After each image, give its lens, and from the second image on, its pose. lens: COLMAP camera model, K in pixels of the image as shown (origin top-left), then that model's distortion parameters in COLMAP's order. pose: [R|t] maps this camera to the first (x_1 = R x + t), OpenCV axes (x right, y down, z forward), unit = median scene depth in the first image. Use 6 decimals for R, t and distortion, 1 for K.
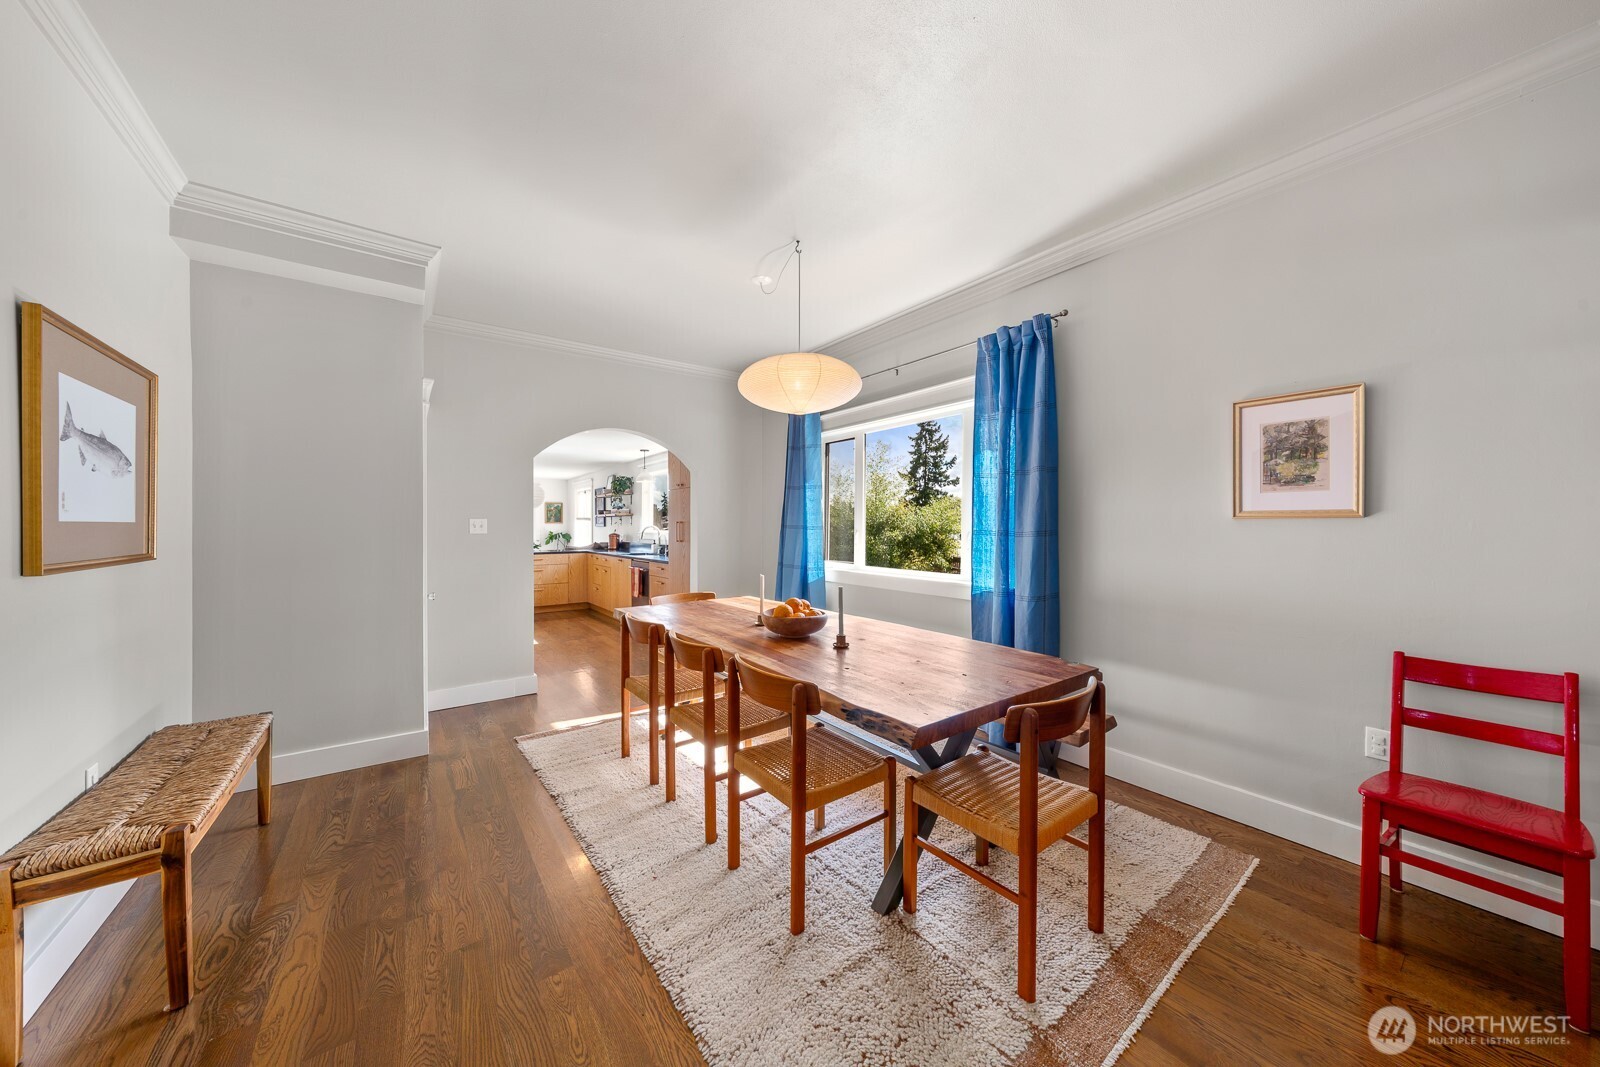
lens RADIAL K [[528.5, 0, 802.9], [0, 528.5, 518.0], [0, 0, 1]] dist [-0.000054, -0.000022]
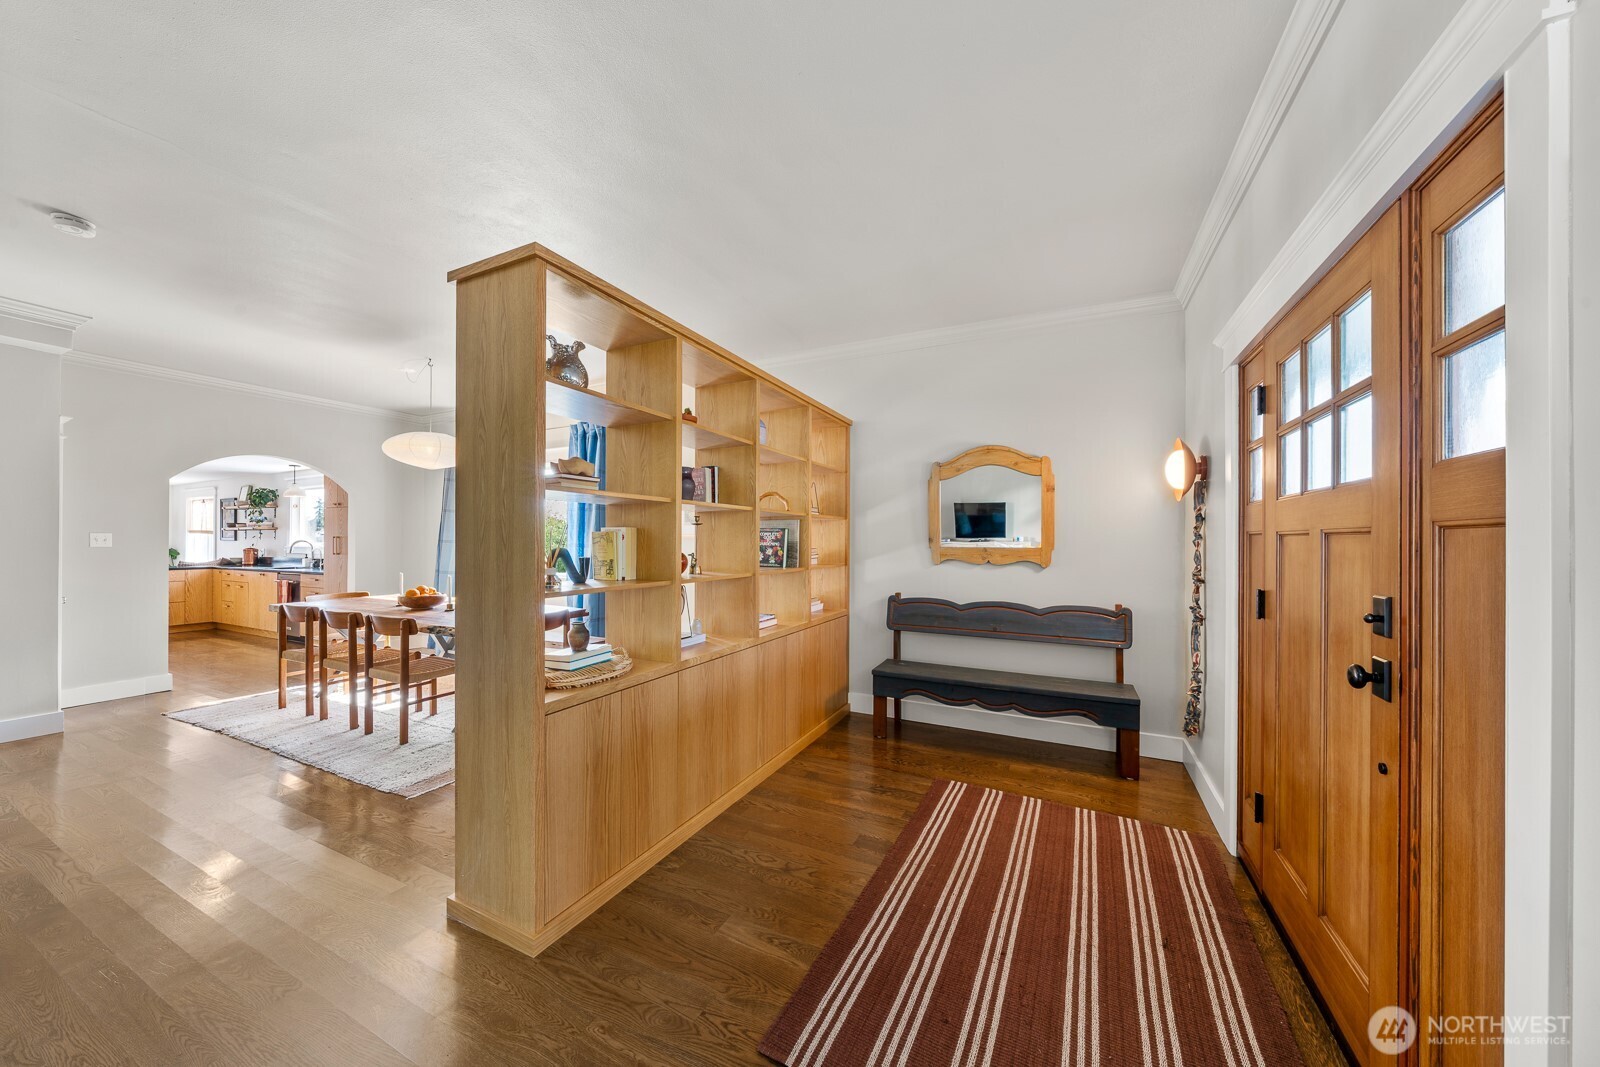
lens RADIAL K [[549.6, 0, 800.0], [0, 549.6, 533.5], [0, 0, 1]] dist [-0.001534, -0.000163]
pose [[0.894544, 0.006156, 0.446937, 0.116731], [-0.007642, 0.999970, 0.001522, -0.007957], [-0.446914, -0.004777, 0.894564, -0.446630]]
